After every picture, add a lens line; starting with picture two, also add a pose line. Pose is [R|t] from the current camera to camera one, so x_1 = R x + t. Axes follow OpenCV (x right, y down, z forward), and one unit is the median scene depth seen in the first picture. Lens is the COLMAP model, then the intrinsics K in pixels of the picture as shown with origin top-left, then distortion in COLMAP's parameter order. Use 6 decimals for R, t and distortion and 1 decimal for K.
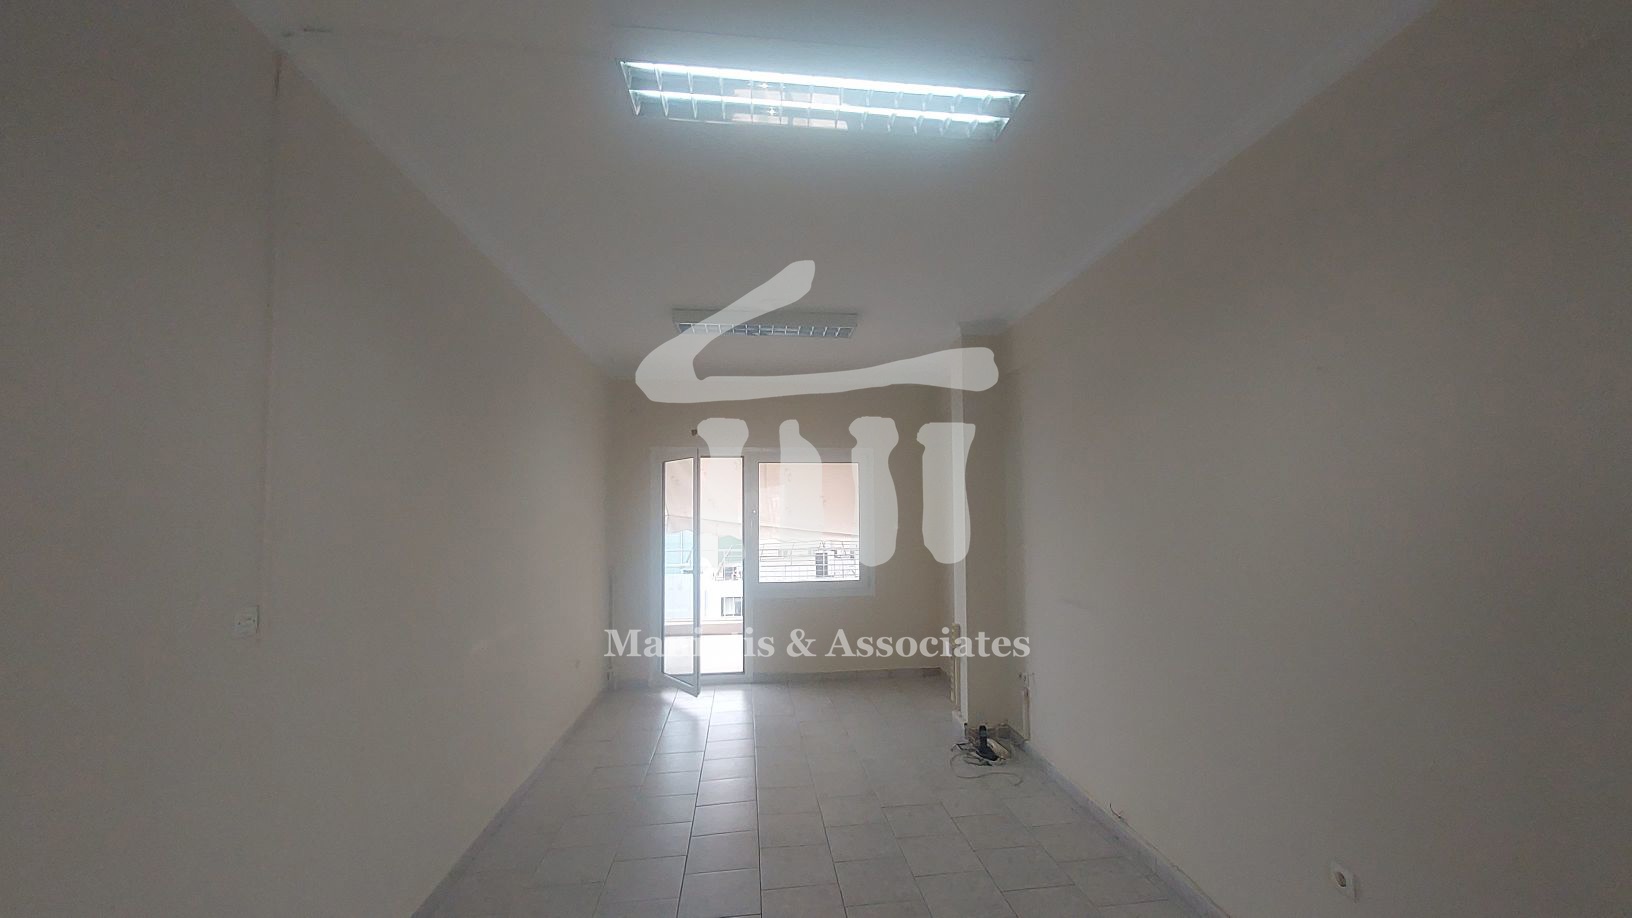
lens RADIAL K [[656.5, 0, 844.8], [0, 656.5, 478.1], [0, 0, 1]] dist [0.003205, 0.000072]
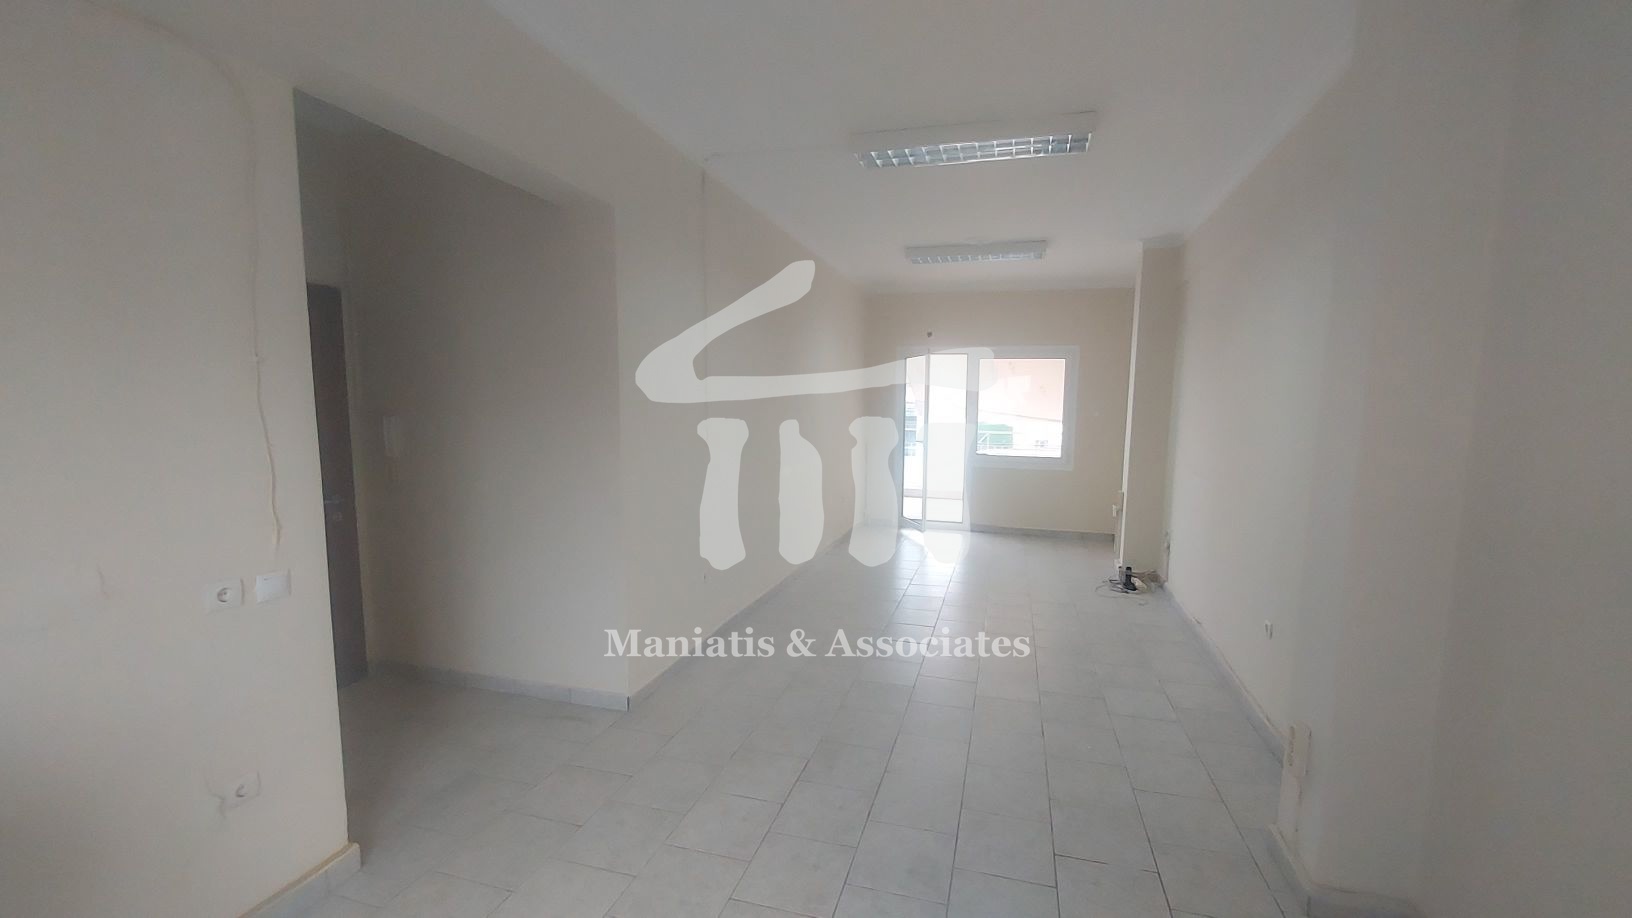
lens RADIAL K [[639.3, 0, 846.3], [0, 639.3, 453.1], [0, 0, 1]] dist [-0.003218, -0.000055]
pose [[0.920511, 0.056640, -0.386590, 0.135667], [-0.006280, 0.991454, 0.130307, -0.002775], [0.390667, -0.117521, 0.912999, -0.265726]]
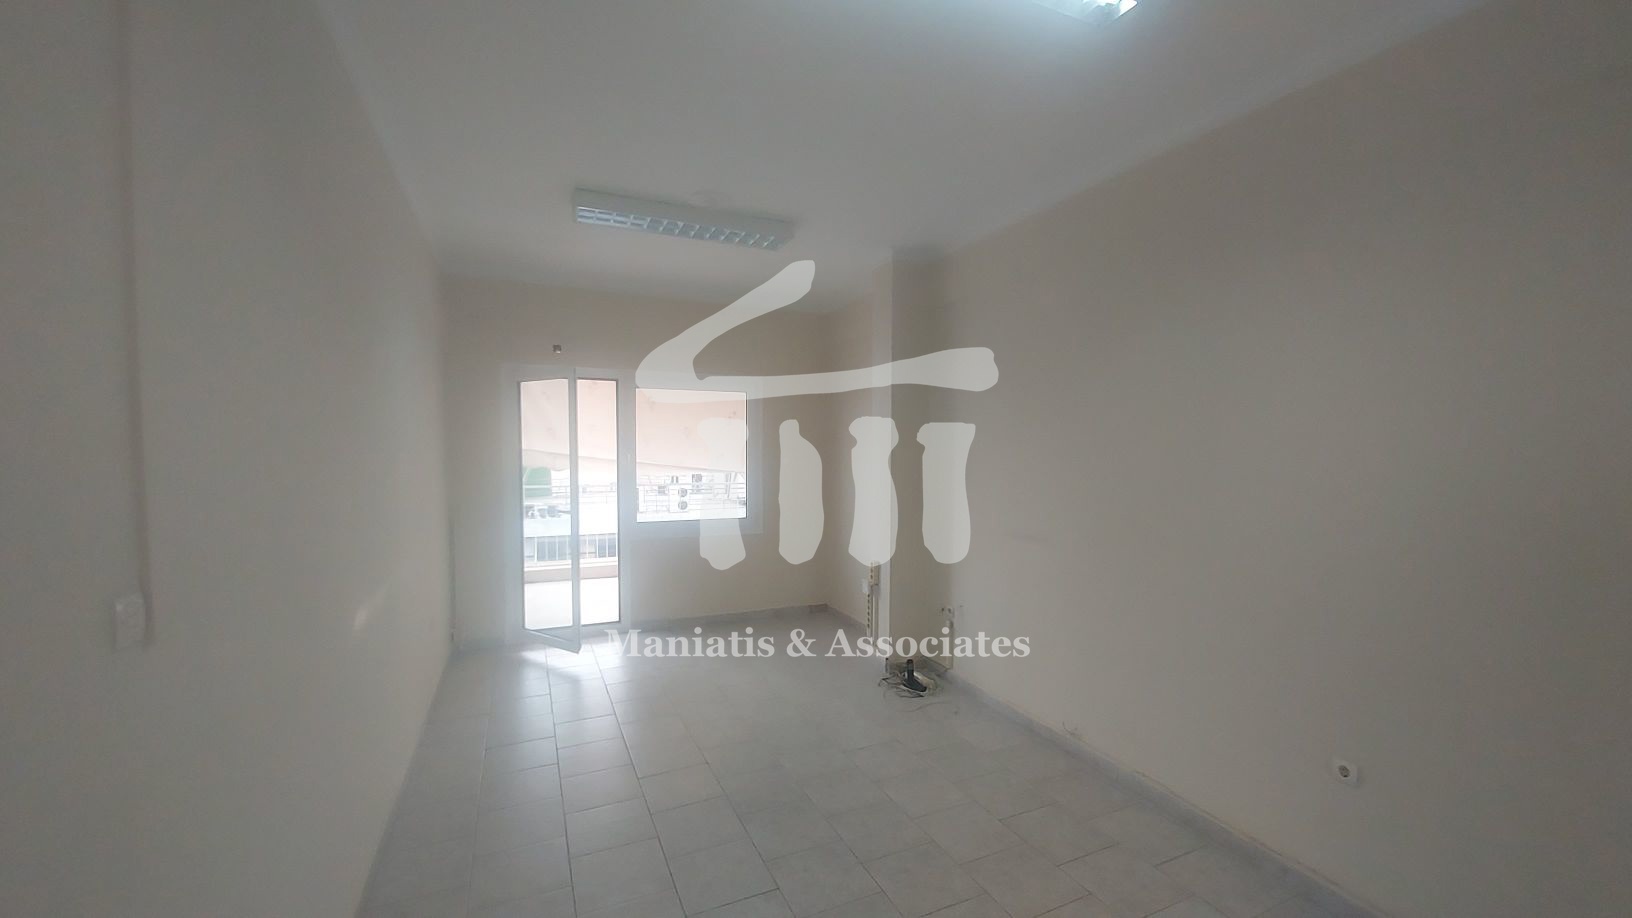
lens RADIAL K [[654.9, 0, 854.4], [0, 654.9, 471.3], [0, 0, 1]] dist [0.000391, -0.000007]
pose [[0.951957, 0.003147, 0.306216, -0.142625], [-0.030209, 0.996035, 0.083676, 0.006445], [-0.304738, -0.088906, 0.948277, 0.077829]]
